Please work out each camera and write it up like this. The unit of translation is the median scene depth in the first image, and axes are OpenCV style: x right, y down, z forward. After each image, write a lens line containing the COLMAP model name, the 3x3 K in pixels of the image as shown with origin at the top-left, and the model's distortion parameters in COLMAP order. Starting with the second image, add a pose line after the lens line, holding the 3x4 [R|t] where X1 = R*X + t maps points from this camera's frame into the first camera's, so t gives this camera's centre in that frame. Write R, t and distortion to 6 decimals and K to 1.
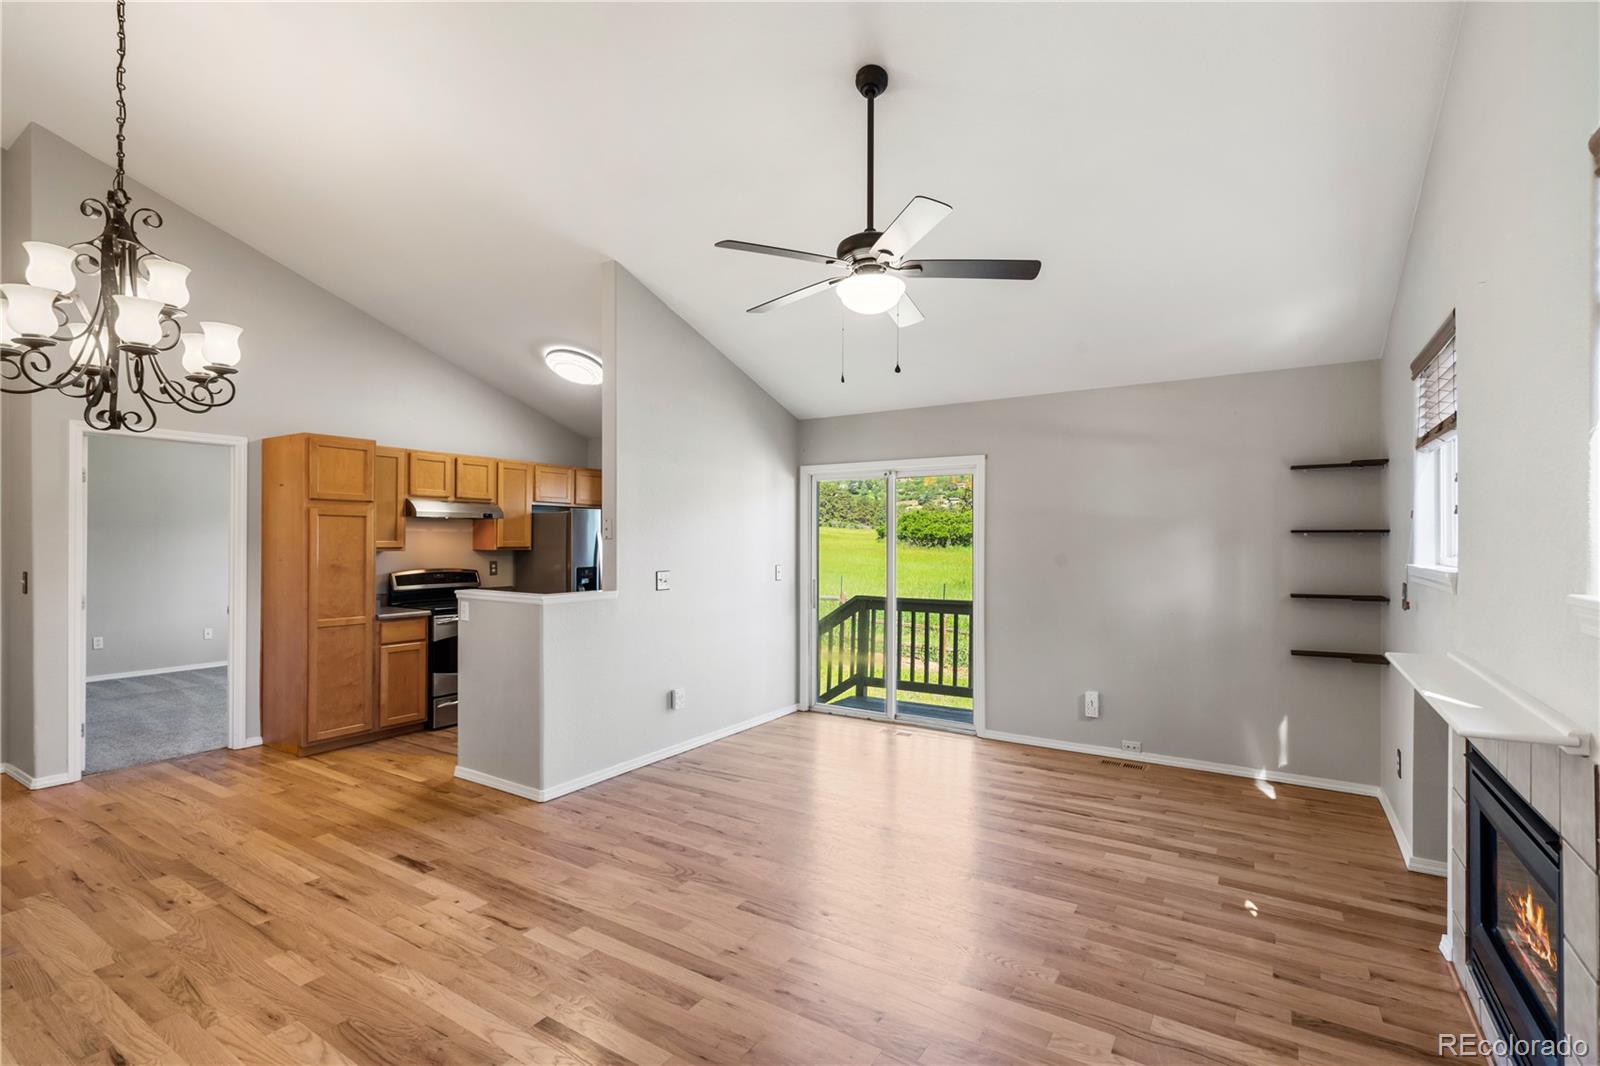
lens RADIAL K [[735.4, 0, 800.9], [0, 735.4, 543.5], [0, 0, 1]] dist [-0.001549, 0.000339]
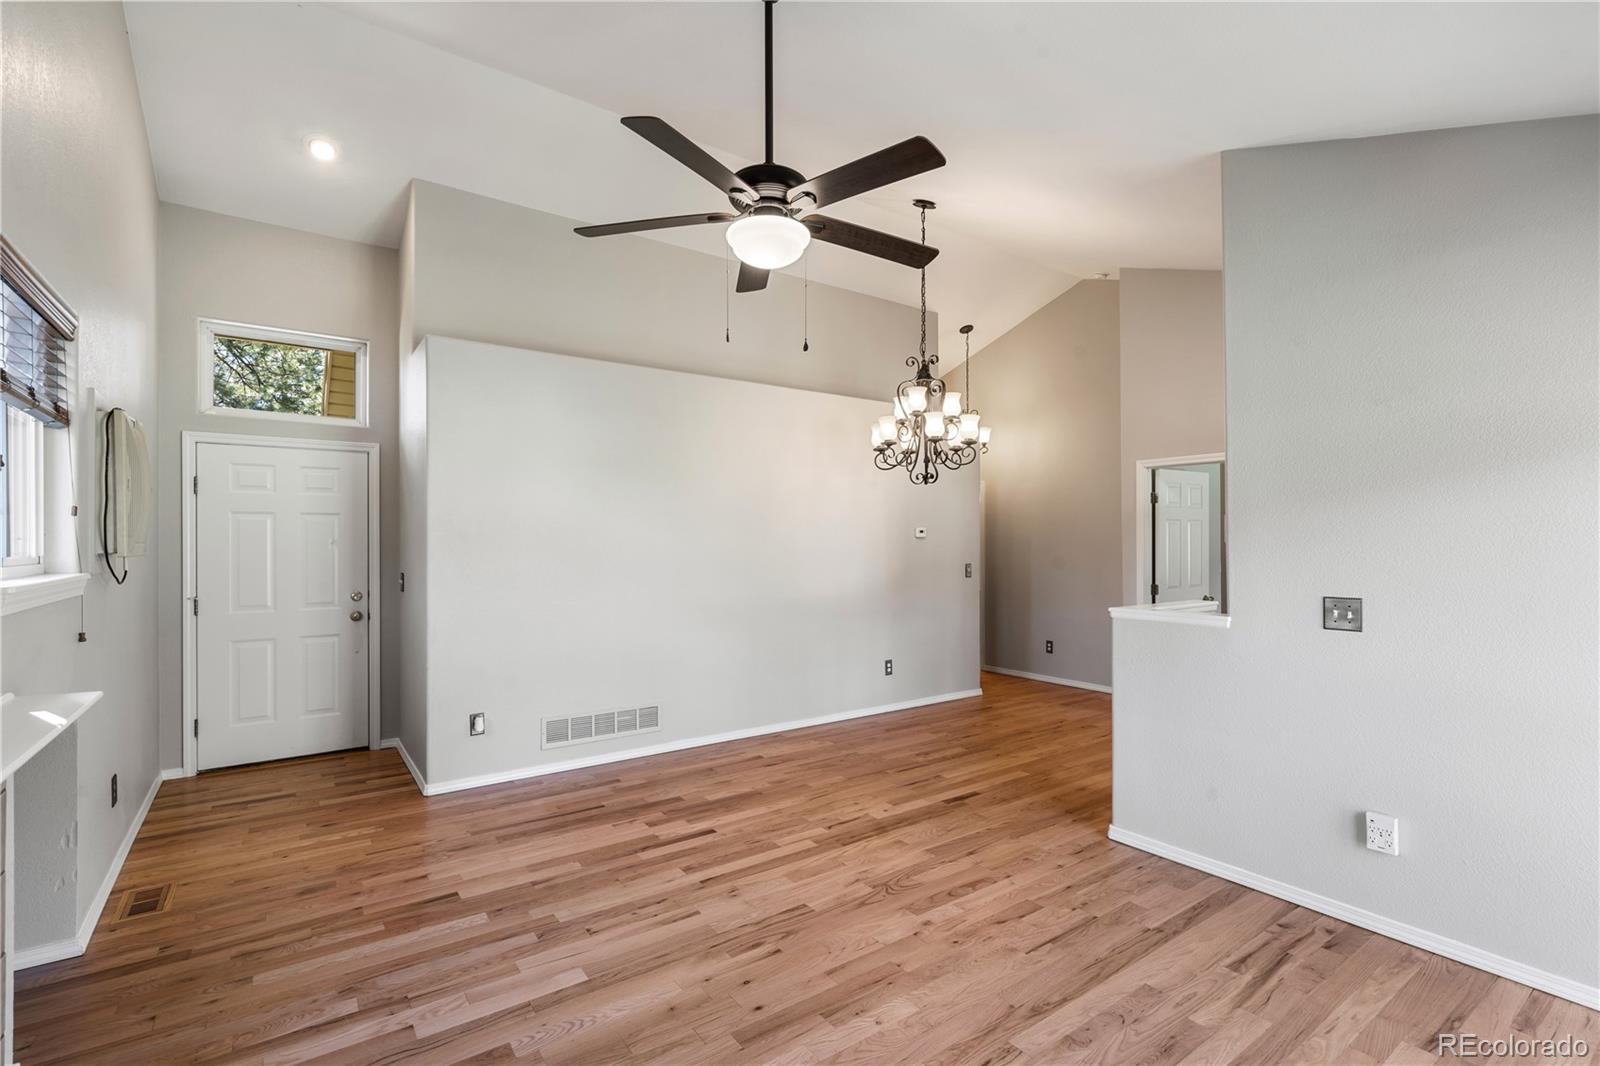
lens RADIAL K [[735.4, 0, 800.9], [0, 735.4, 543.5], [0, 0, 1]] dist [-0.001549, 0.000339]
pose [[-0.368011, -0.001665, -0.929820, 0.735445], [-0.006484, 0.999979, 0.000775, -0.004988], [0.929799, 0.006314, -0.368014, 1.164577]]
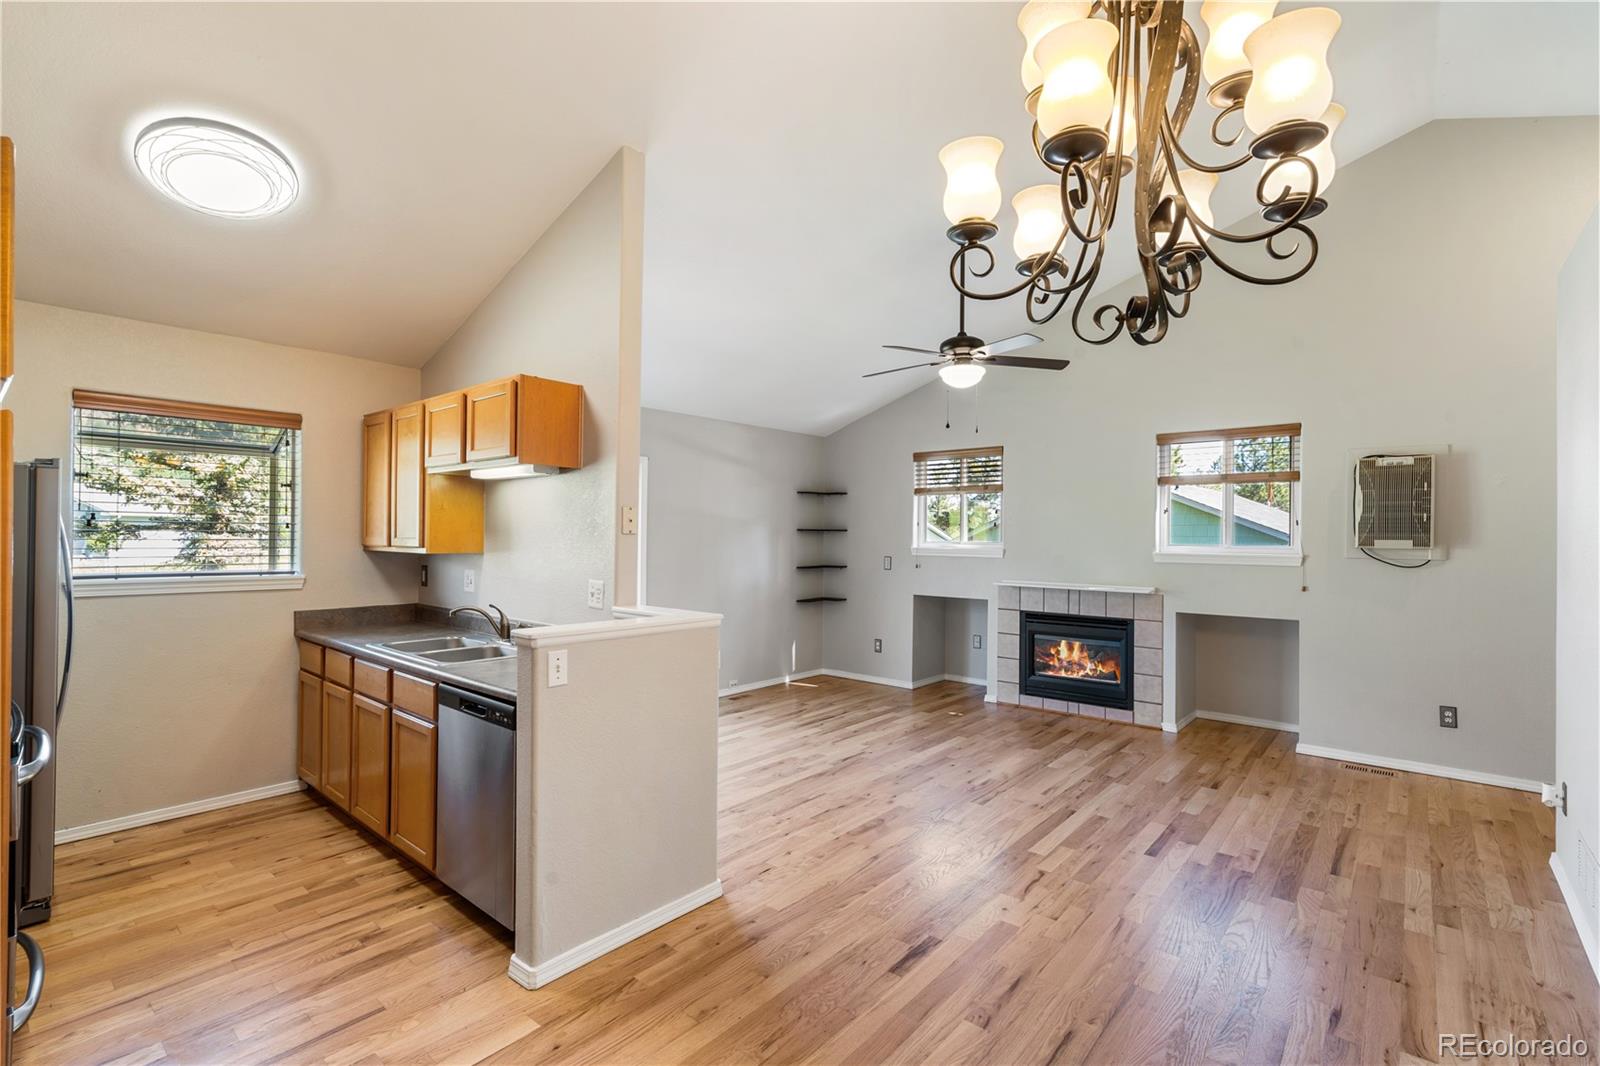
lens RADIAL K [[725.2, 0, 800.0], [0, 725.2, 533.0], [0, 0, 1]] dist [-0.002126, 0.000115]
pose [[0.139086, 0.001418, 0.990279, -1.257797], [-0.001866, 0.999998, -0.001170, -0.009250], [-0.990279, -0.001685, 0.139088, 0.978568]]
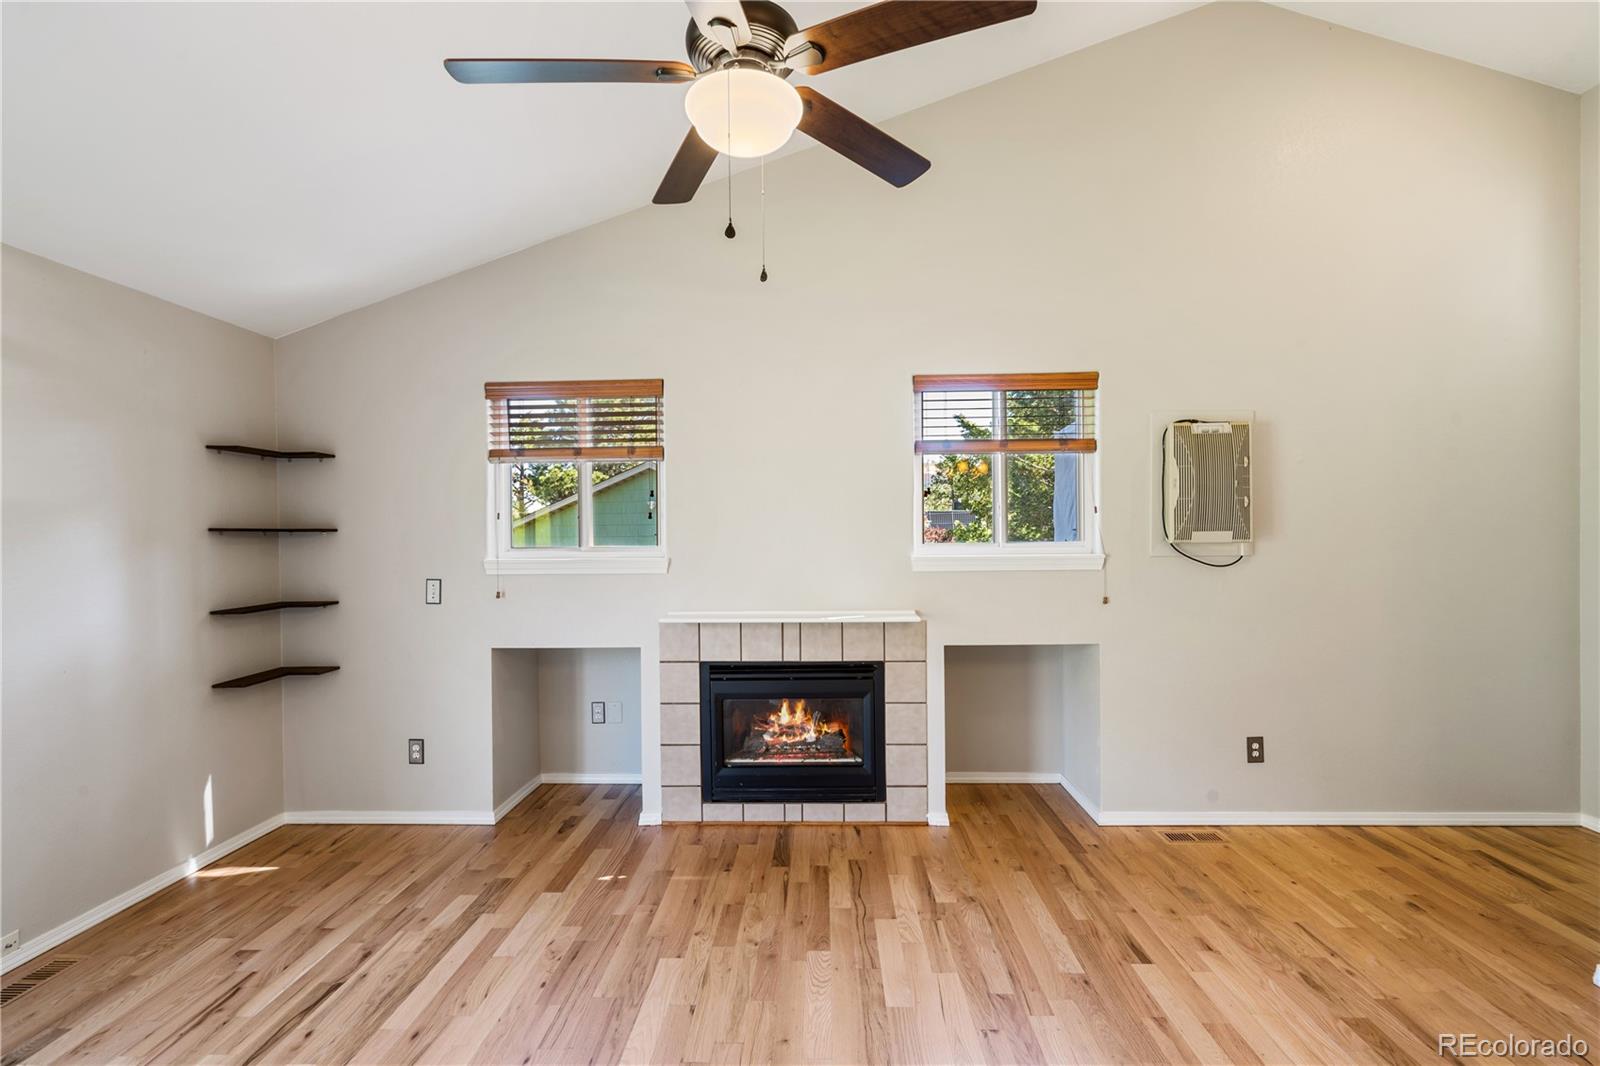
lens RADIAL K [[735.4, 0, 800.9], [0, 735.4, 543.5], [0, 0, 1]] dist [-0.001549, 0.000339]
pose [[-0.511261, -0.006772, 0.859399, -0.386200], [0.014241, 0.999765, 0.016350, -0.007839], [-0.859307, 0.020598, -0.511045, 1.108043]]
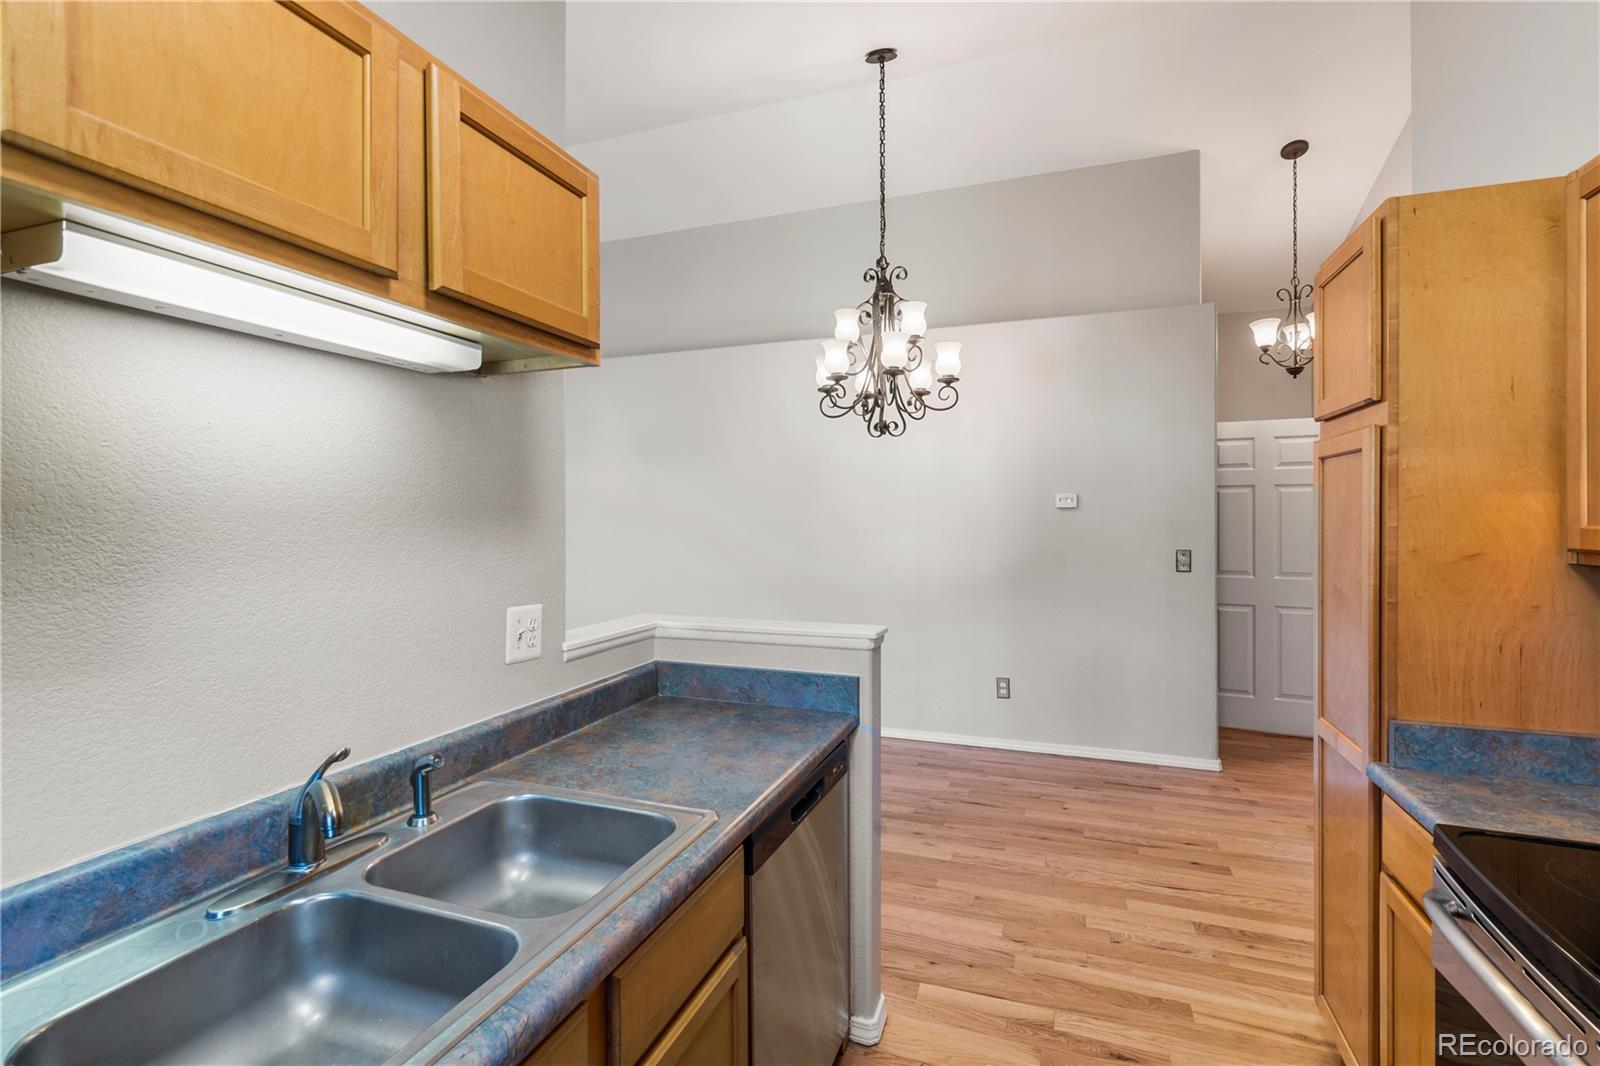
lens RADIAL K [[739.7, 0, 802.4], [0, 739.7, 519.1], [0, 0, 1]] dist [0.000008, 0.000062]
pose [[-0.977053, -0.000700, -0.212996, -0.416207], [-0.002955, 0.999943, 0.010270, -0.013811], [0.212977, 0.010663, -0.976999, 1.924143]]
